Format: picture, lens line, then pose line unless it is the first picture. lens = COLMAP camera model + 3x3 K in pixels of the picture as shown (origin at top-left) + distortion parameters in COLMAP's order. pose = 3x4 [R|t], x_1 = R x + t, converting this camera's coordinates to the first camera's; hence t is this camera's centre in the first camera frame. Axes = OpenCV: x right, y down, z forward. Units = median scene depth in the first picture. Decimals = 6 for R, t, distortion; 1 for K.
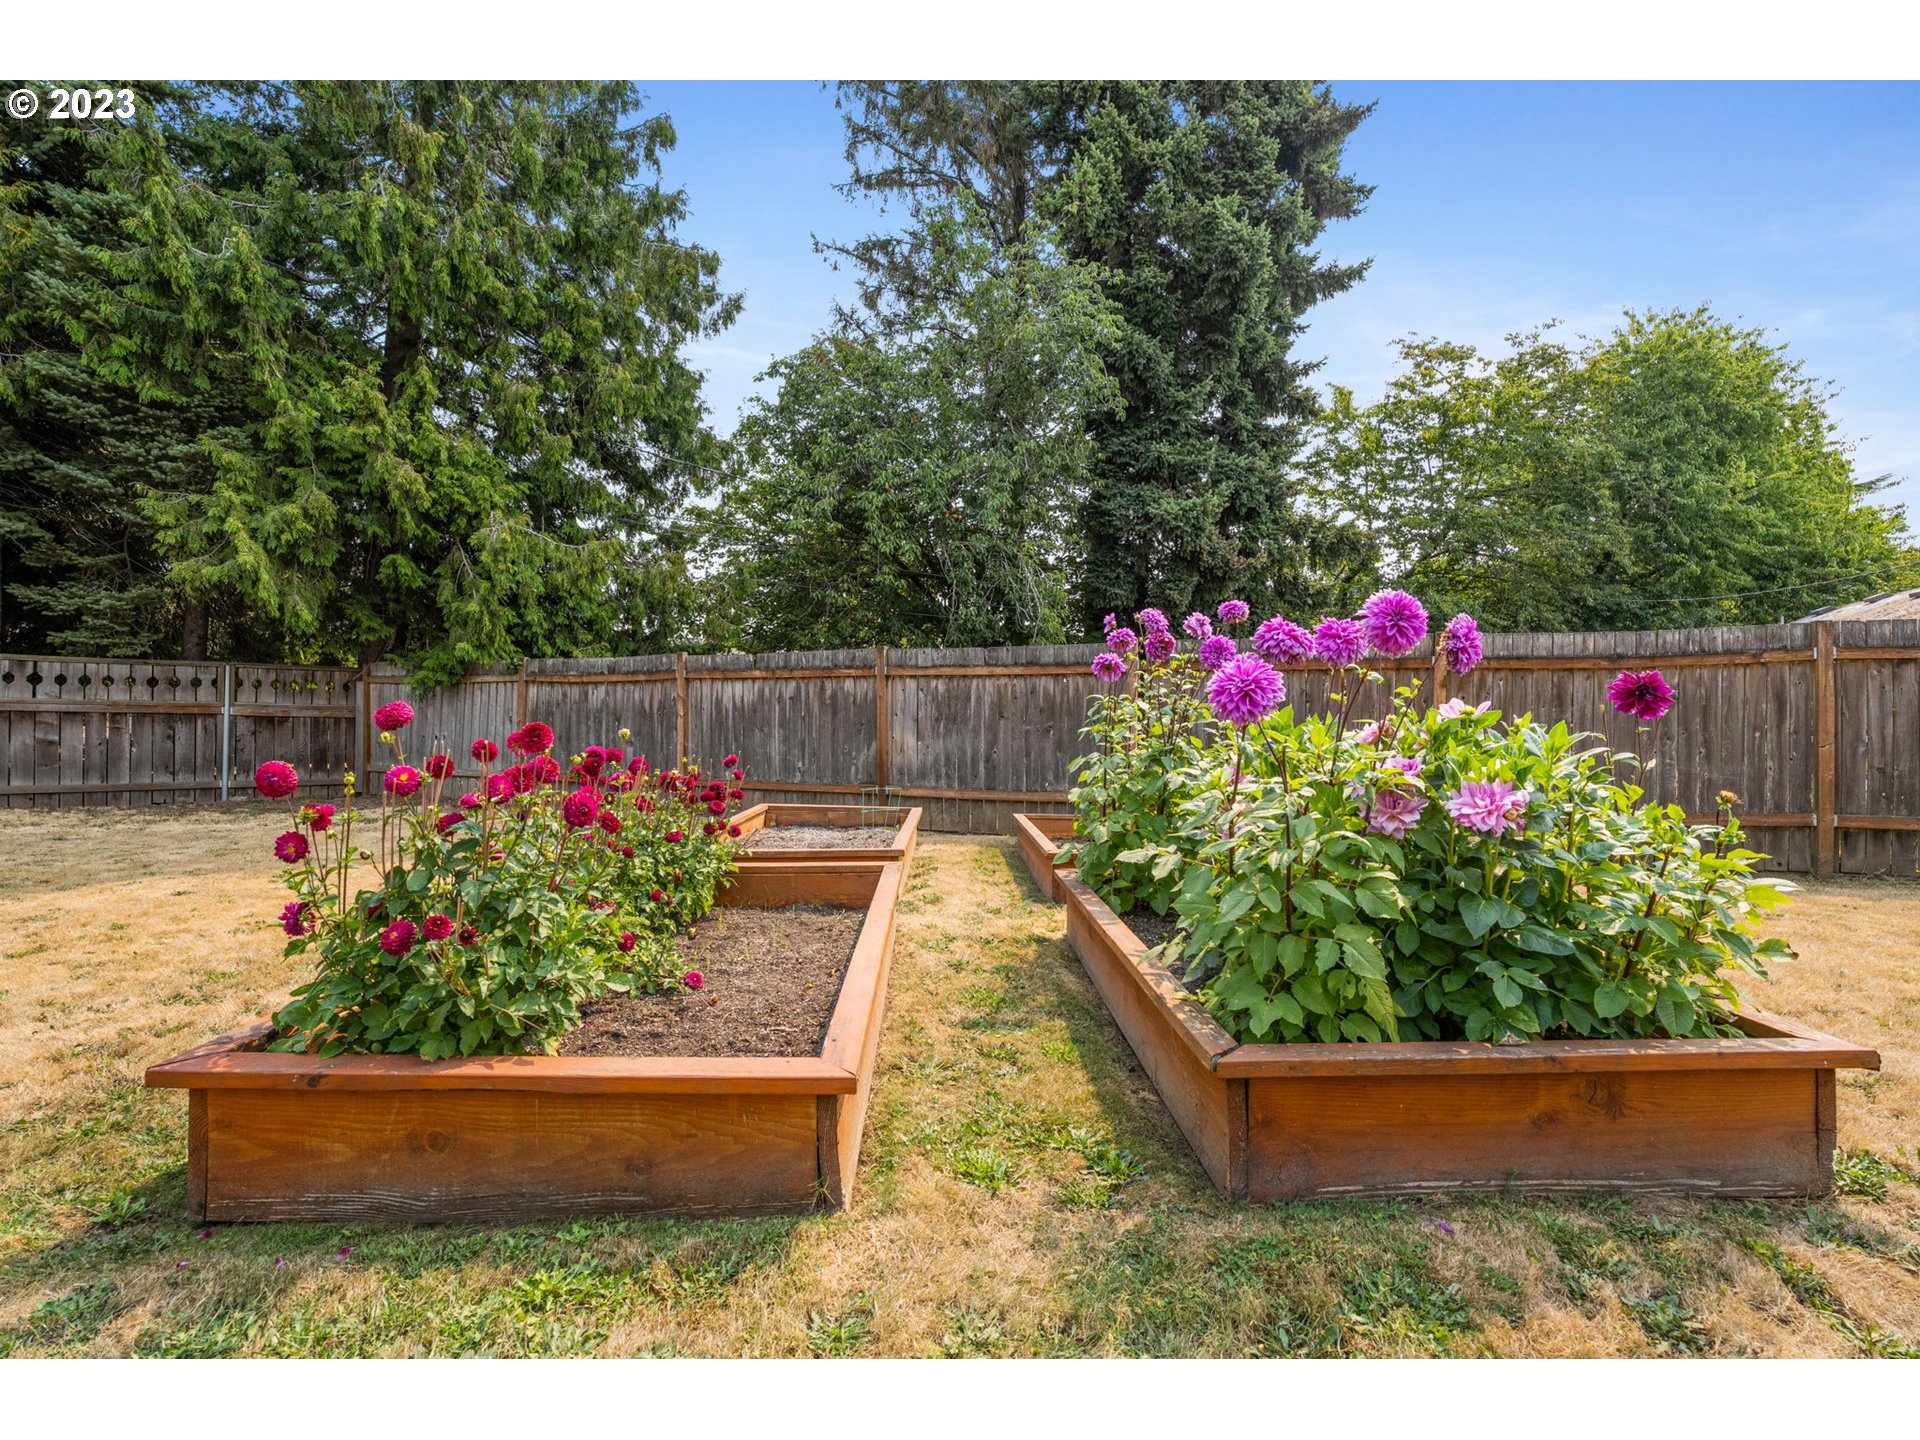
lens RADIAL K [[875.1, 0, 976.6], [0, 875.1, 714.1], [0, 0, 1]] dist [-0.034941, 0.012287]
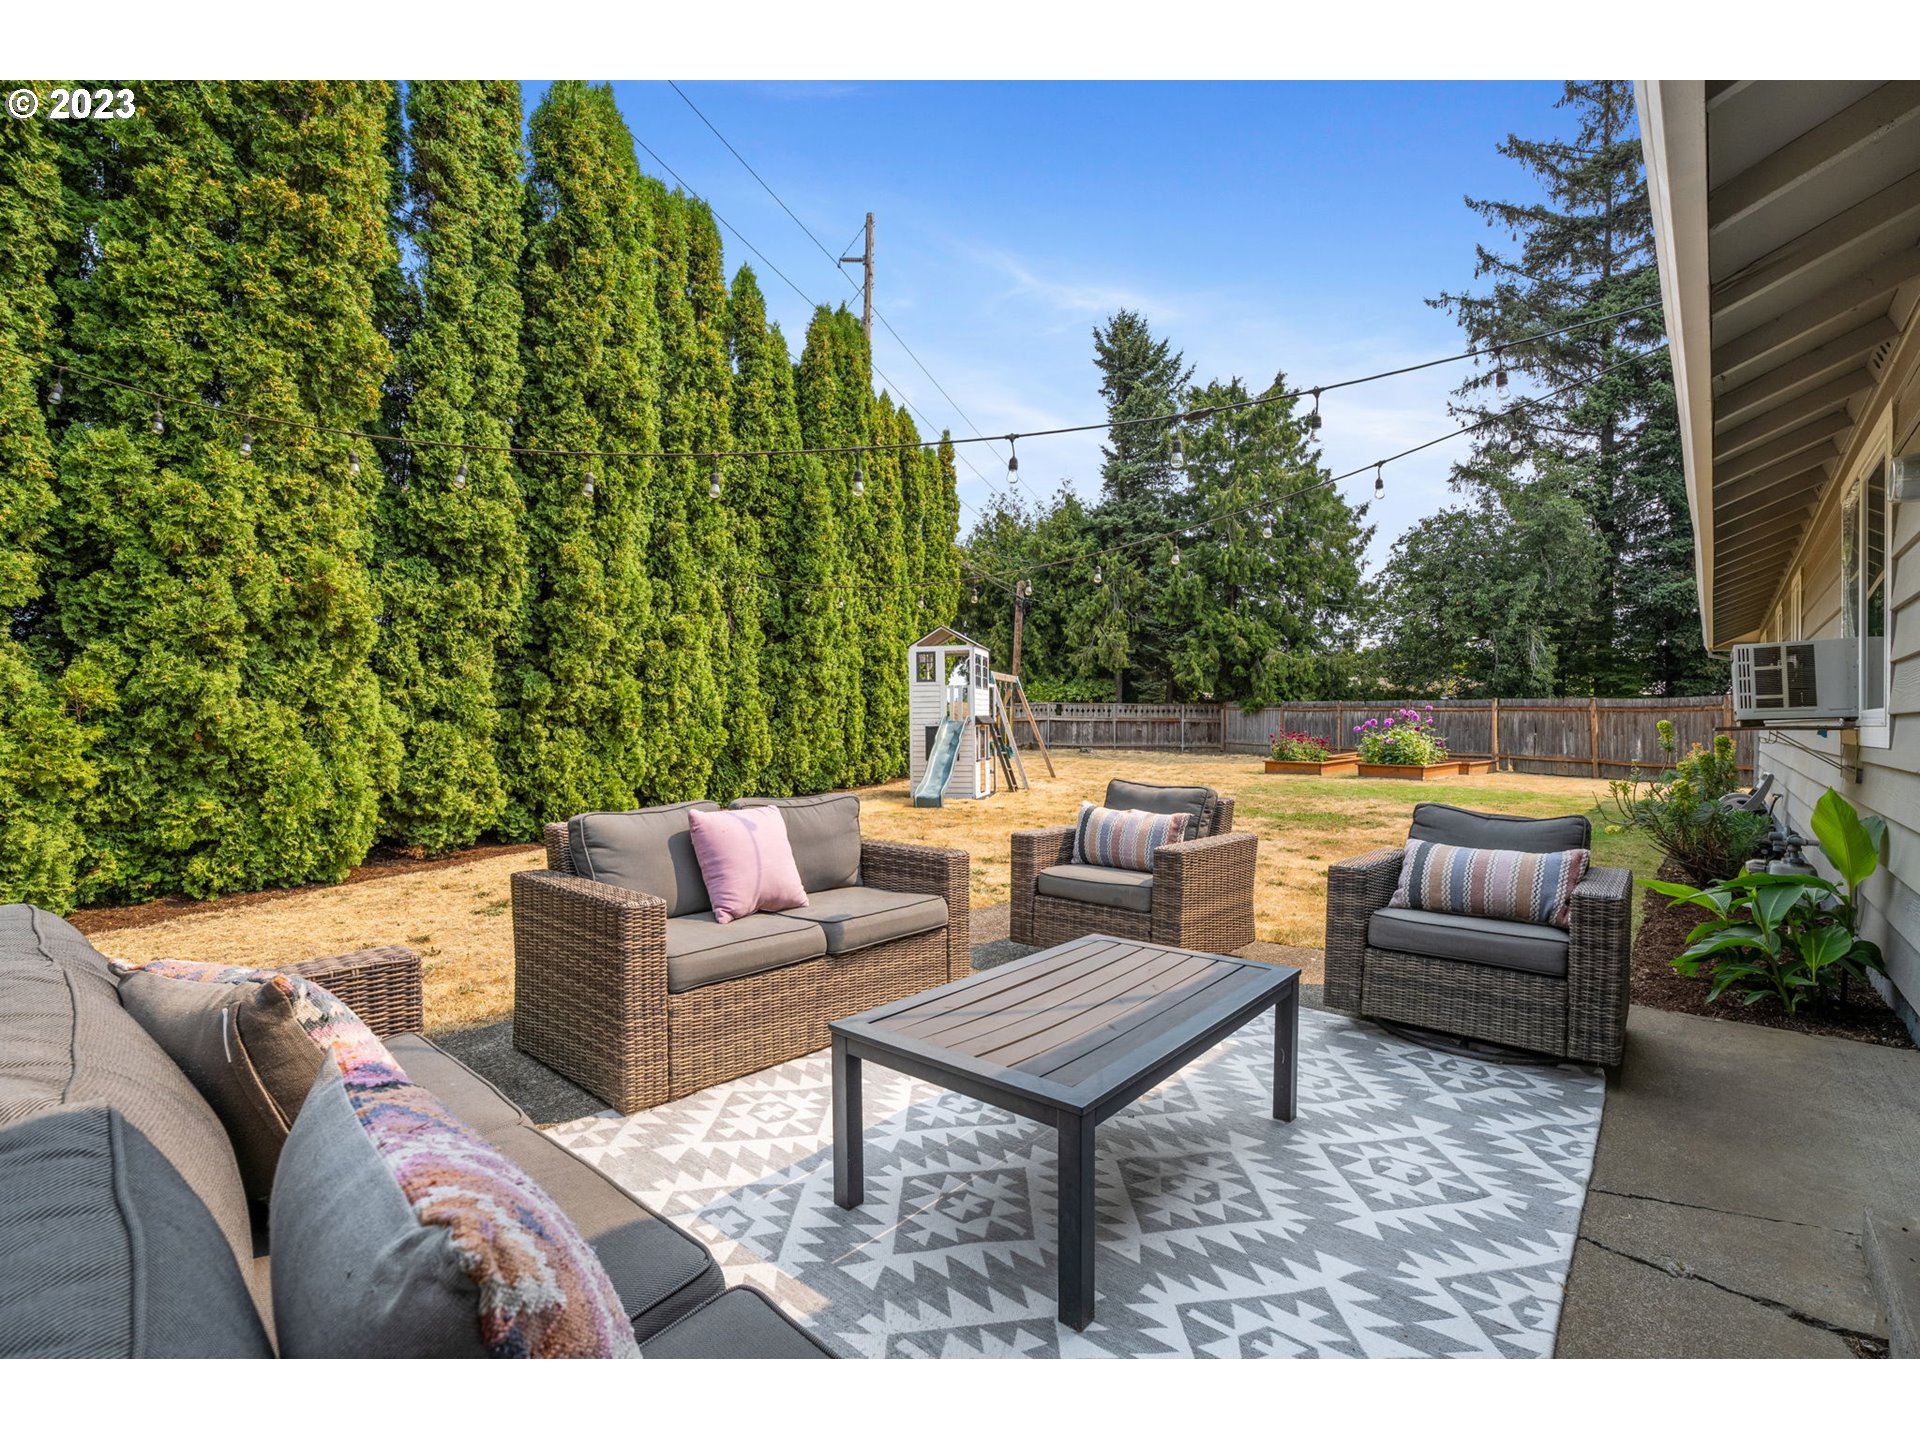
lens RADIAL K [[875.1, 0, 955.5], [0, 875.1, 715.2], [0, 0, 1]] dist [-0.034941, 0.012287]
pose [[0.680864, 0.001503, -0.732409, 0.783884], [0.011874, 0.999844, 0.013089, -0.071682], [0.732314, -0.017608, 0.680740, -1.612776]]
